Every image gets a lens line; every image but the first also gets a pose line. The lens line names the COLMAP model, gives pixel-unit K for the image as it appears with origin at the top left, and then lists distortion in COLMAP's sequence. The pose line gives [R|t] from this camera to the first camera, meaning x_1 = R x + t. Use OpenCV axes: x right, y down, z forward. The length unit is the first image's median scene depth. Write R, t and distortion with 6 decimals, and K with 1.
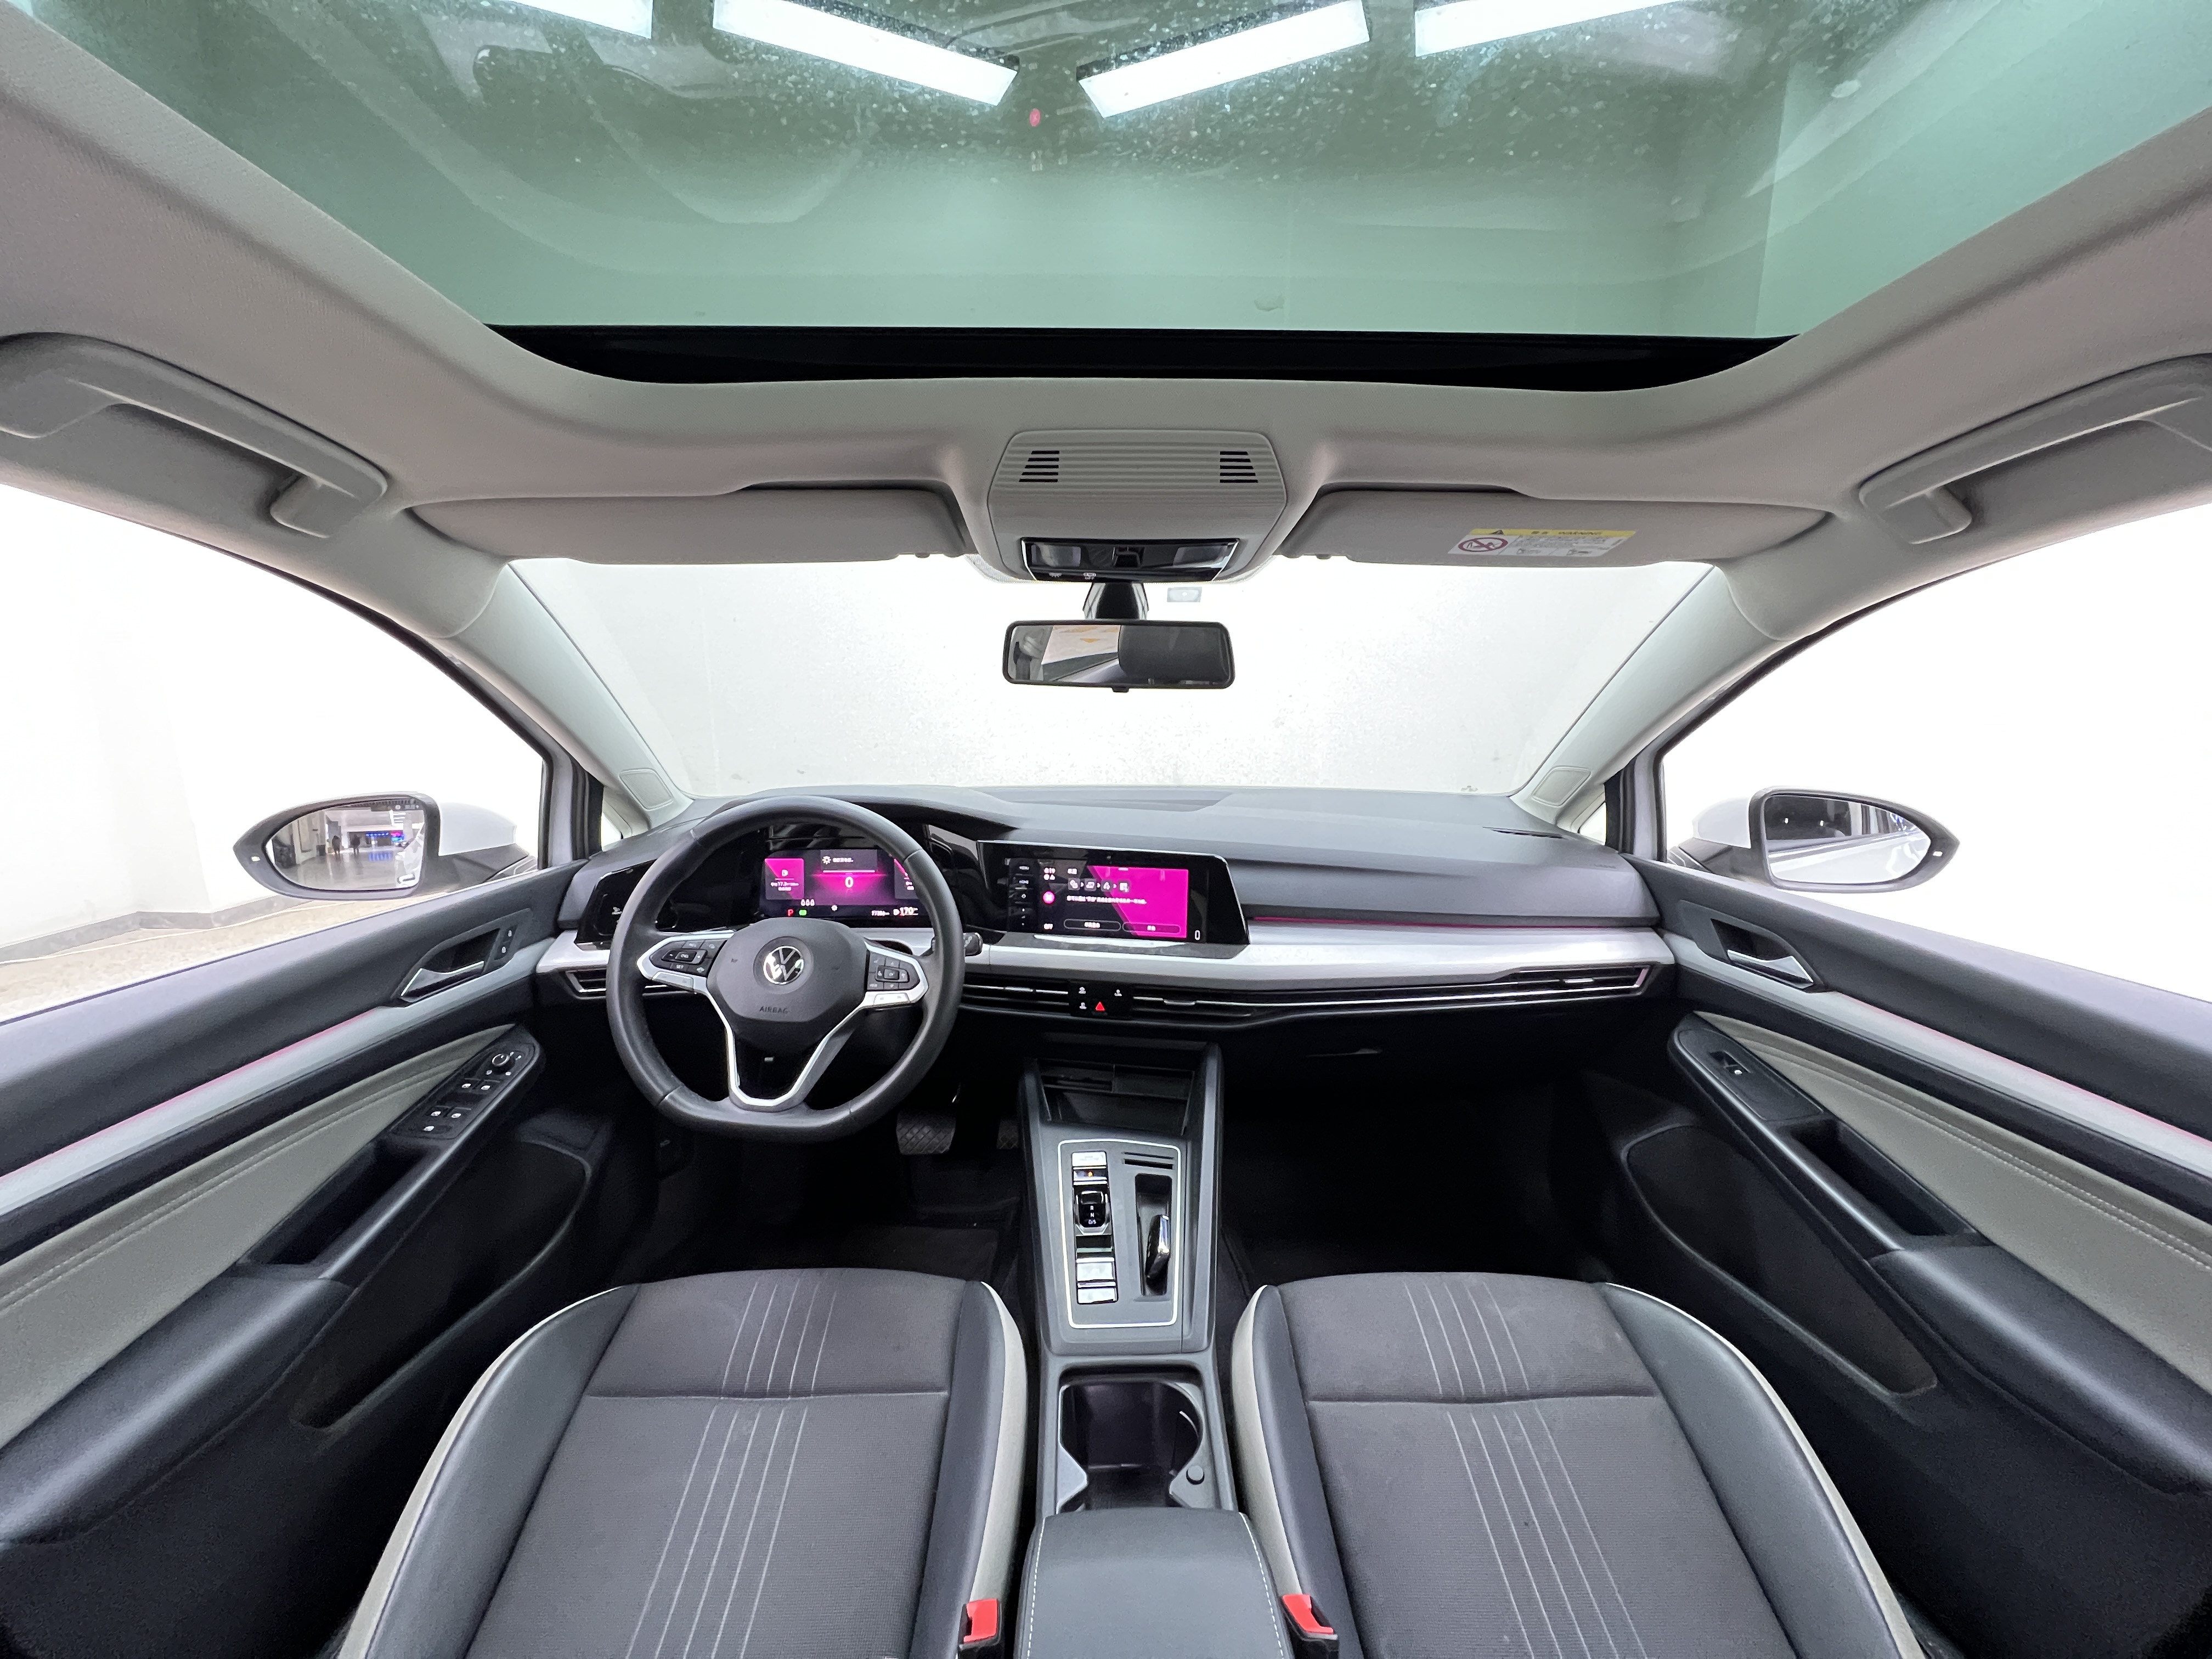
lens RADIAL K [[878.4, 0, 1104.6], [0, 878.4, 837.8], [0, 0, 1]] dist [0.007848, 0.000682]
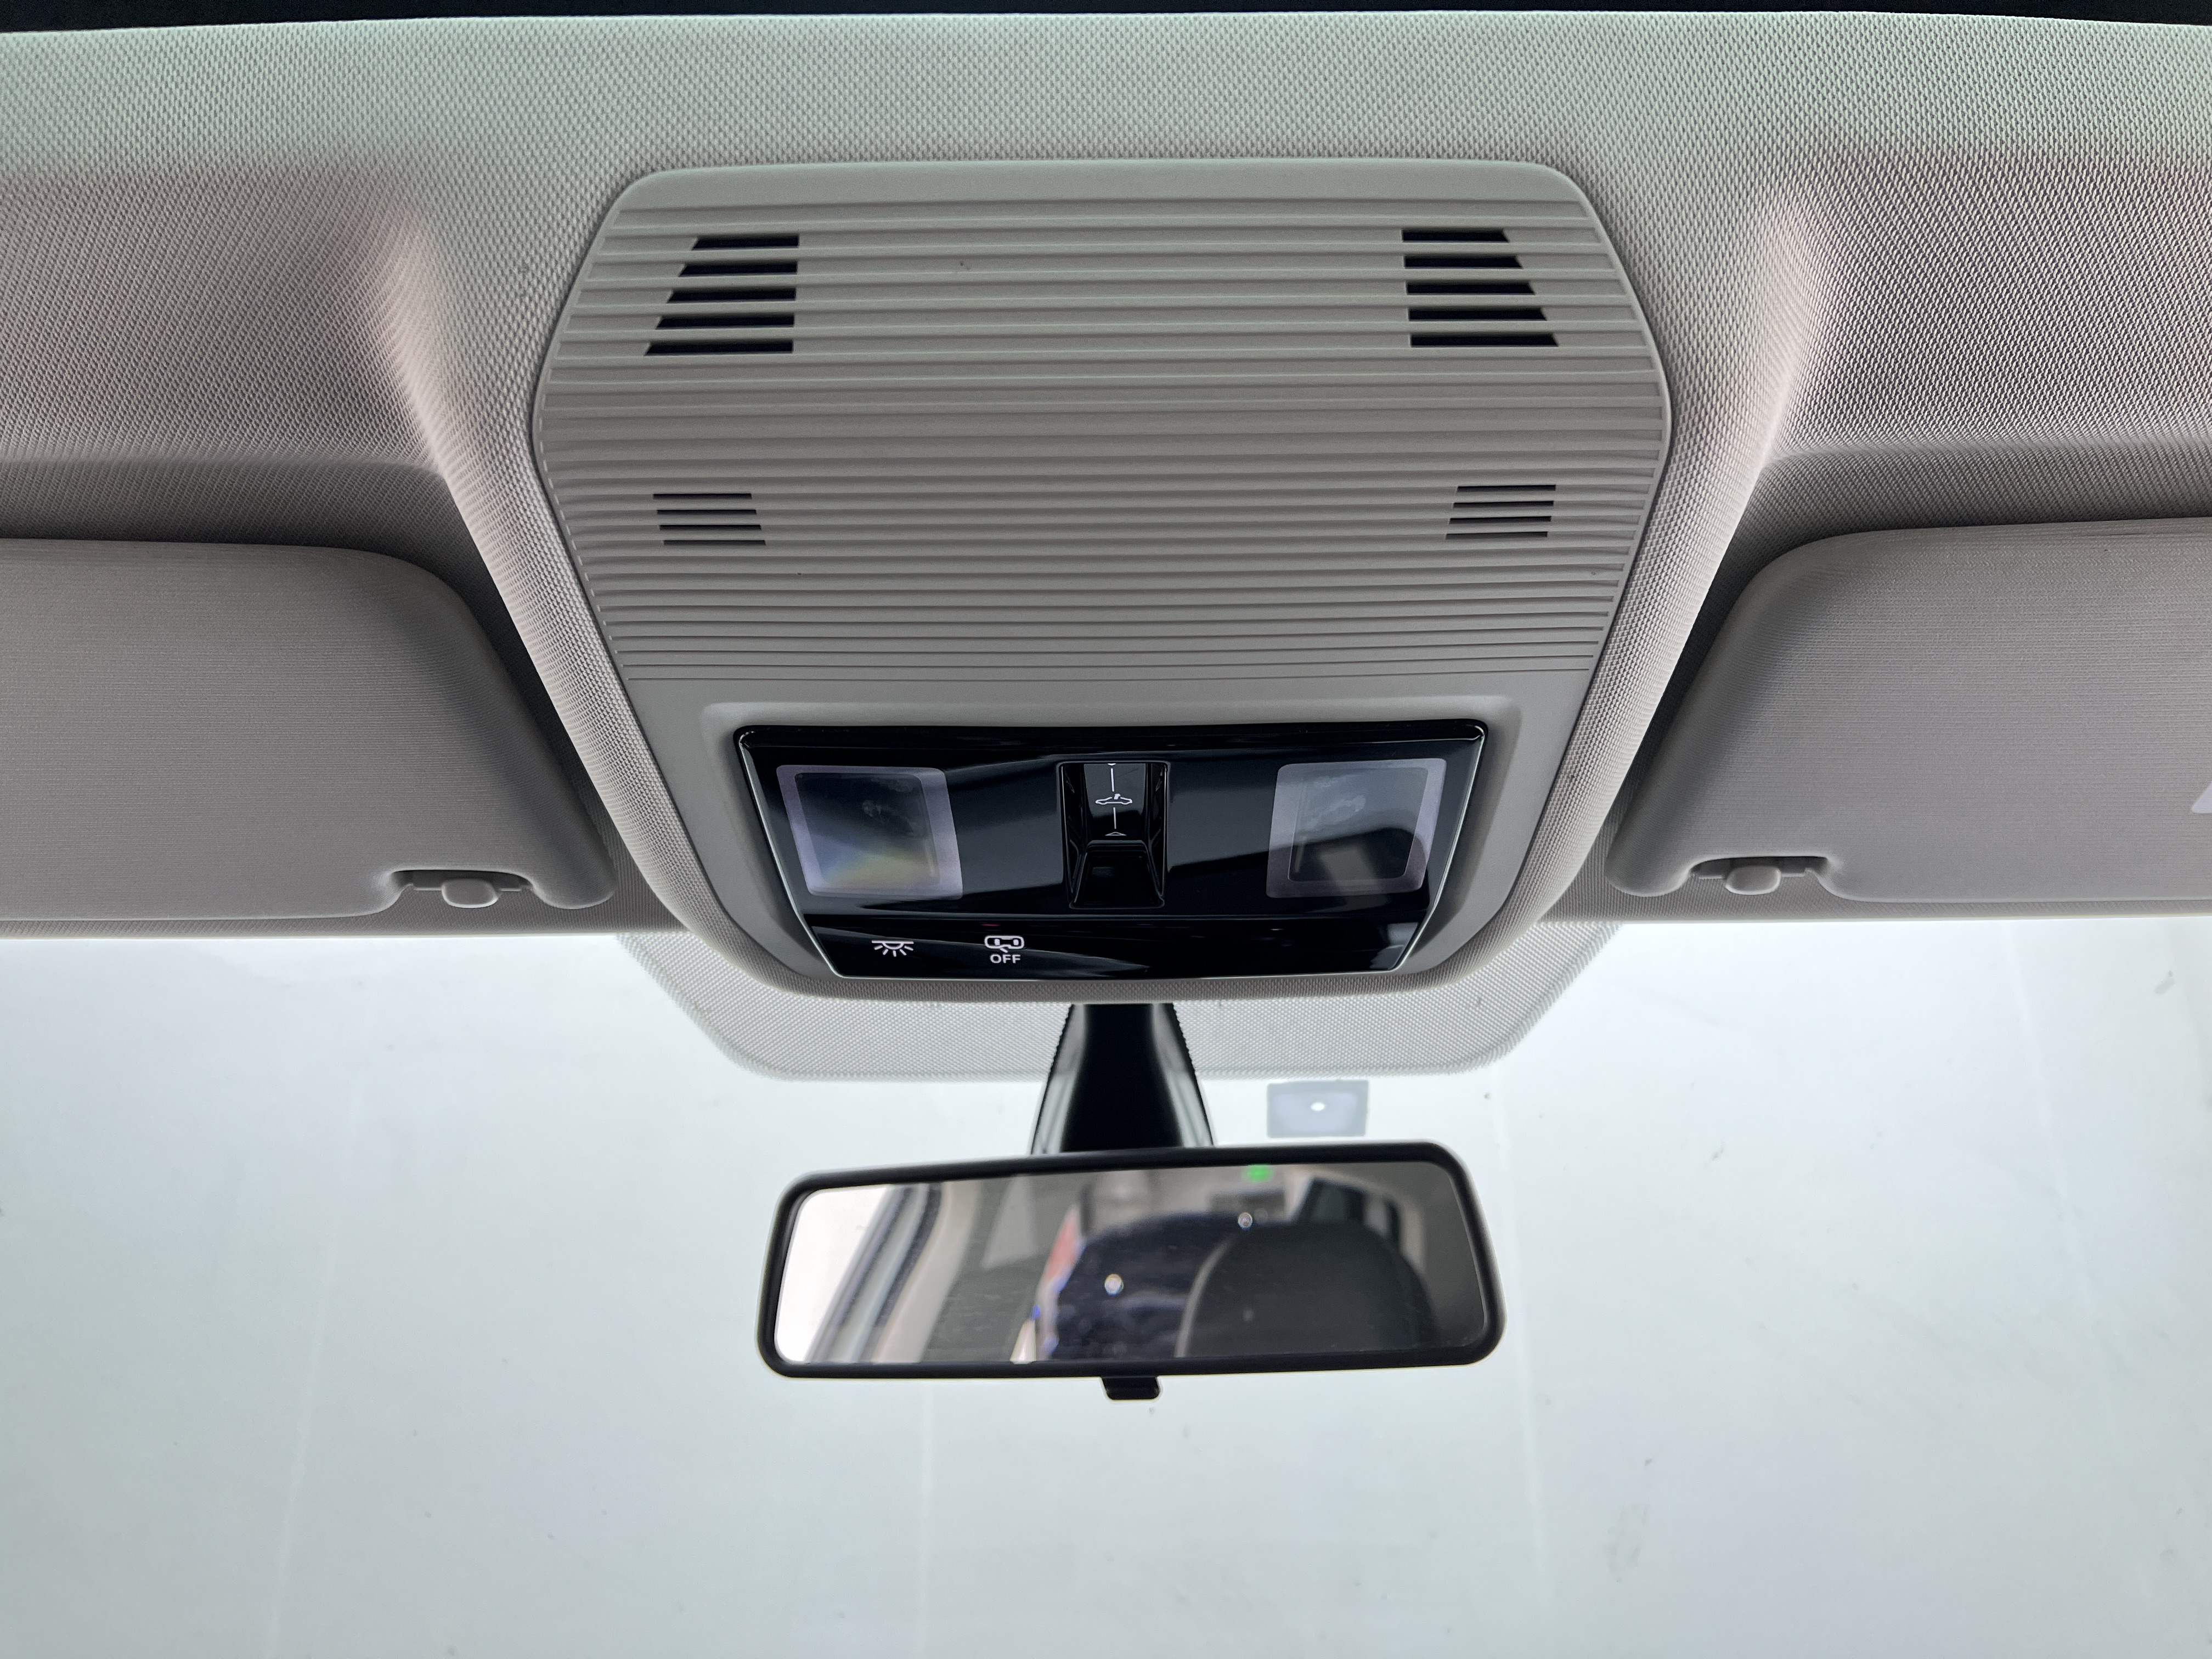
lens RADIAL K [[1658.8, 0, 1162.7], [0, 1658.8, 829.8], [0, 0, 1]] dist [0.079012, -0.097860]
pose [[0.999767, -0.021570, 0.000864, 0.032473], [0.018381, 0.829591, -0.558069, -0.003838], [0.011320, 0.557955, 0.829794, 0.409687]]
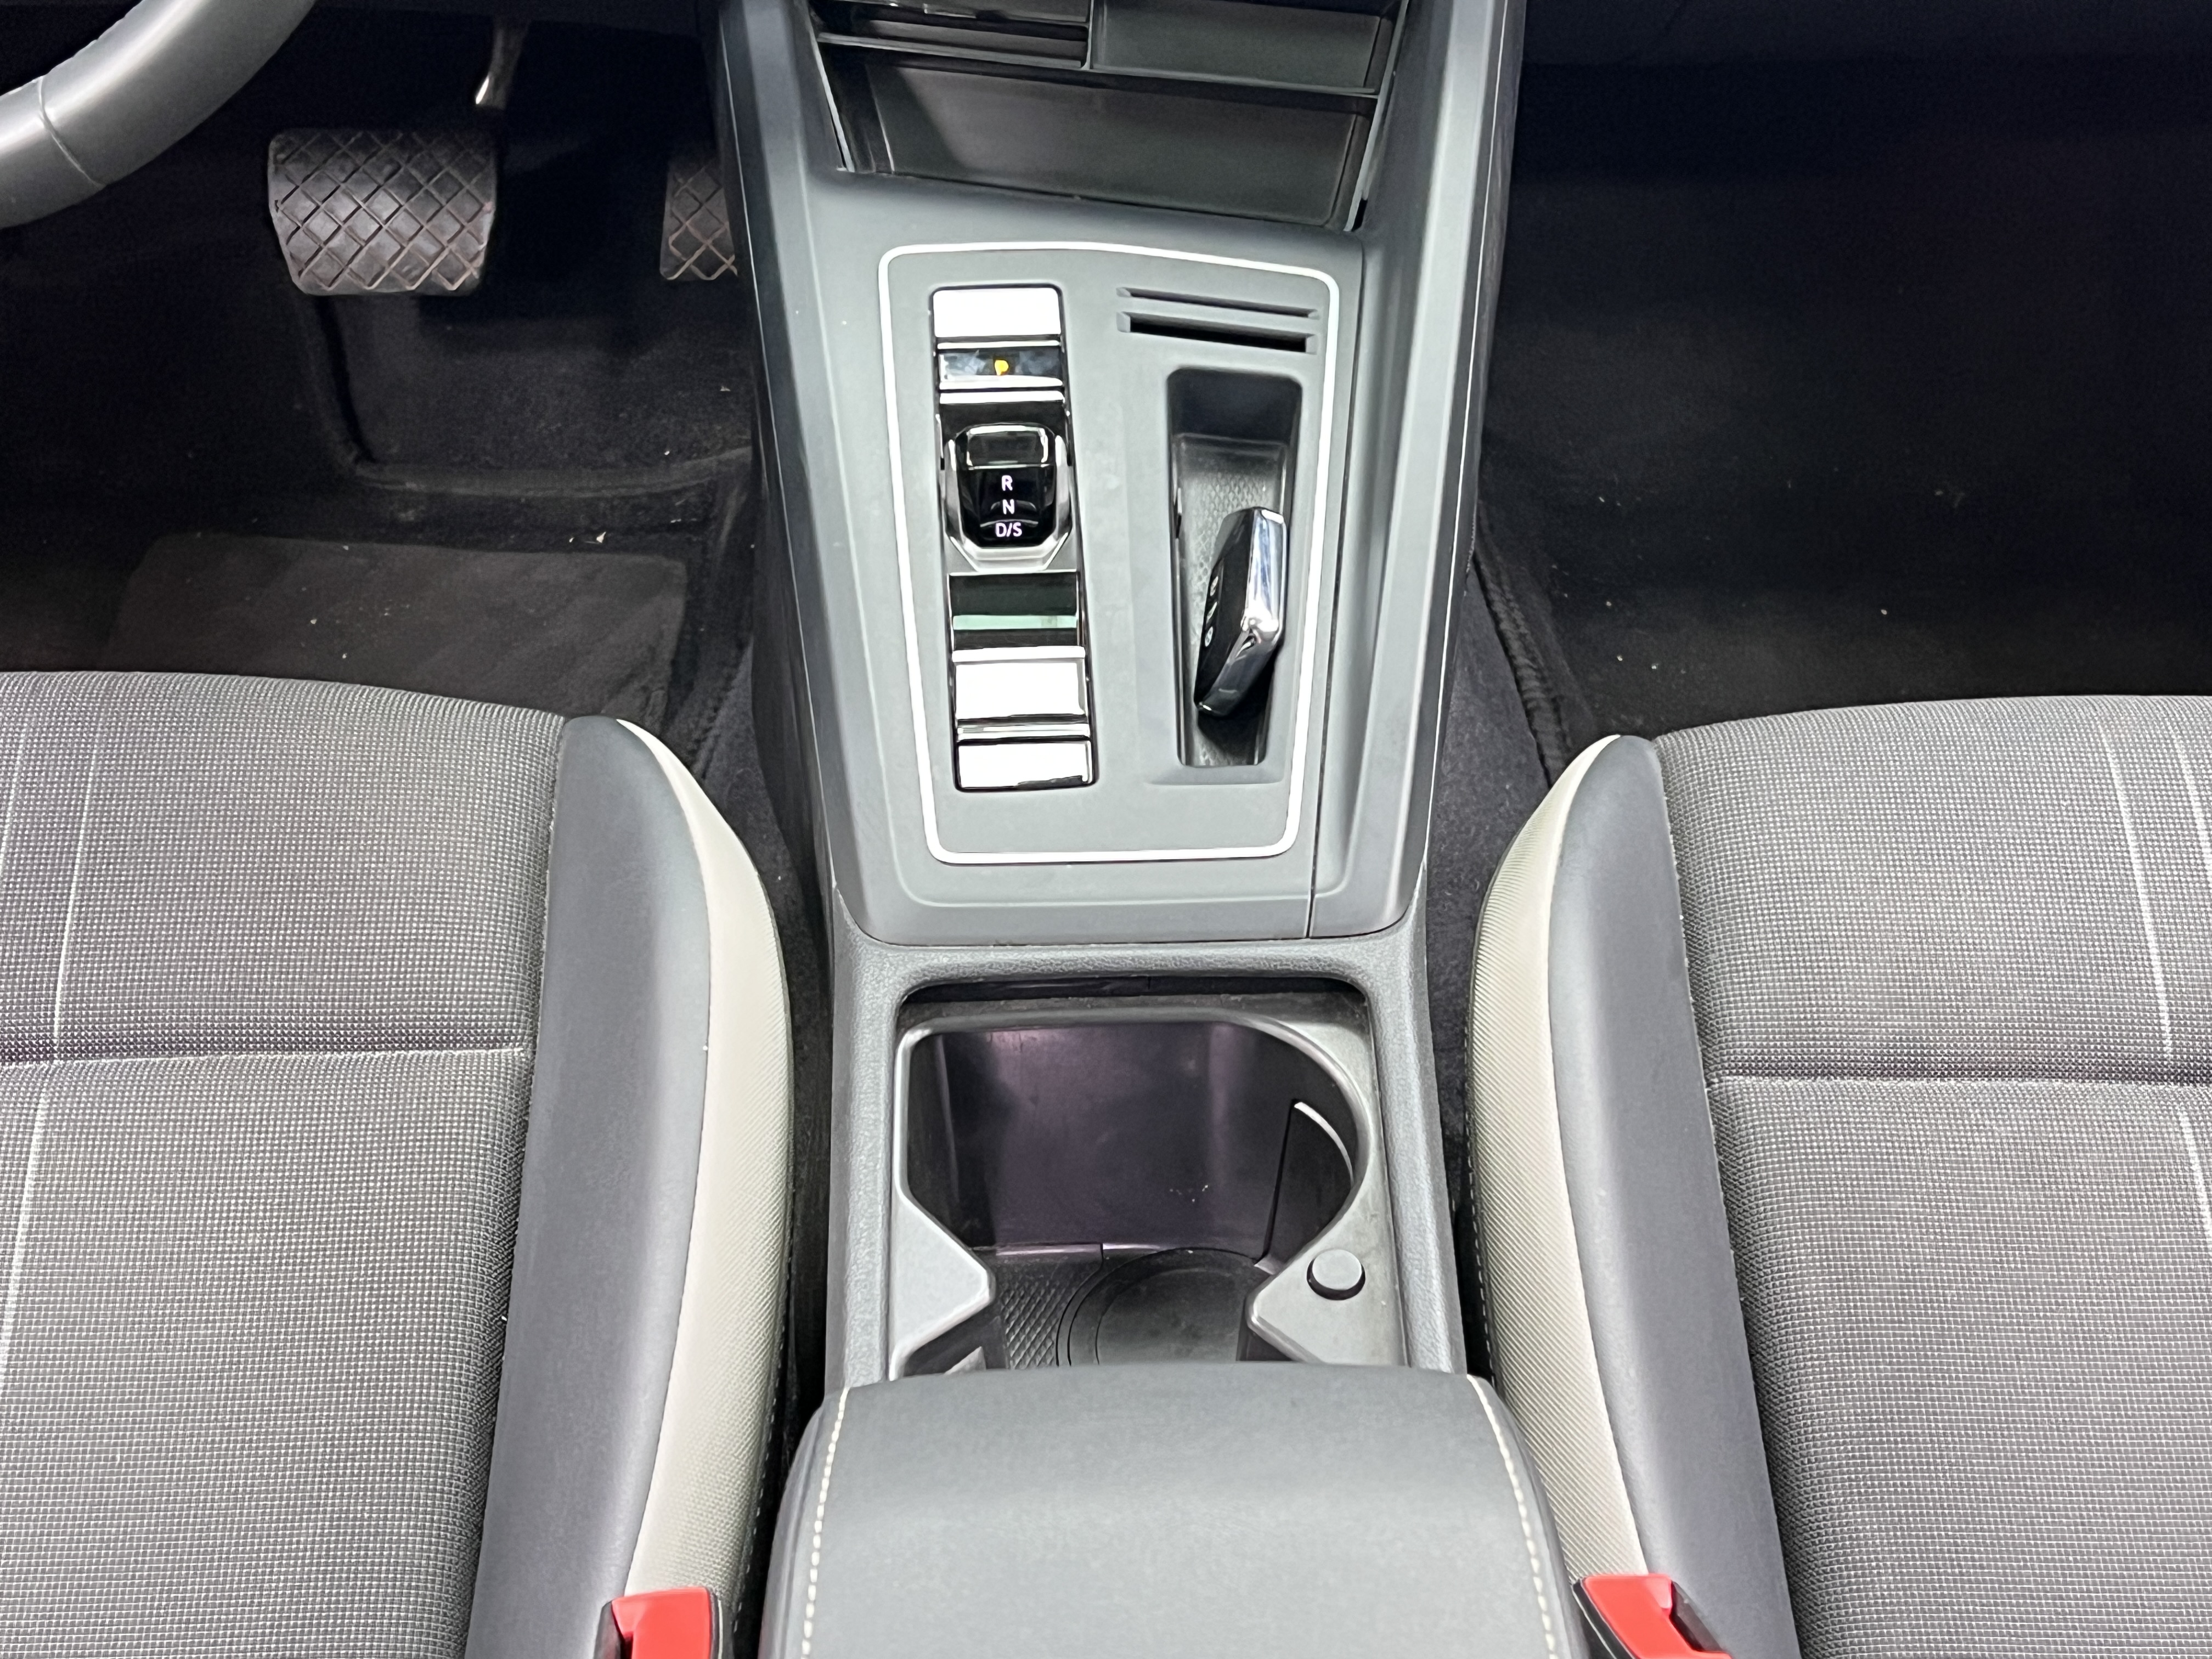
lens RADIAL K [[3312.4, 0, 1162.4], [0, 3312.4, 859.9], [0, 0, 1]] dist [0.085243, 0.000000]
pose [[0.999676, 0.004429, 0.025080, 0.008793], [-0.016078, 0.873466, 0.486620, 0.020481], [-0.019752, -0.486866, 0.873253, 0.040233]]
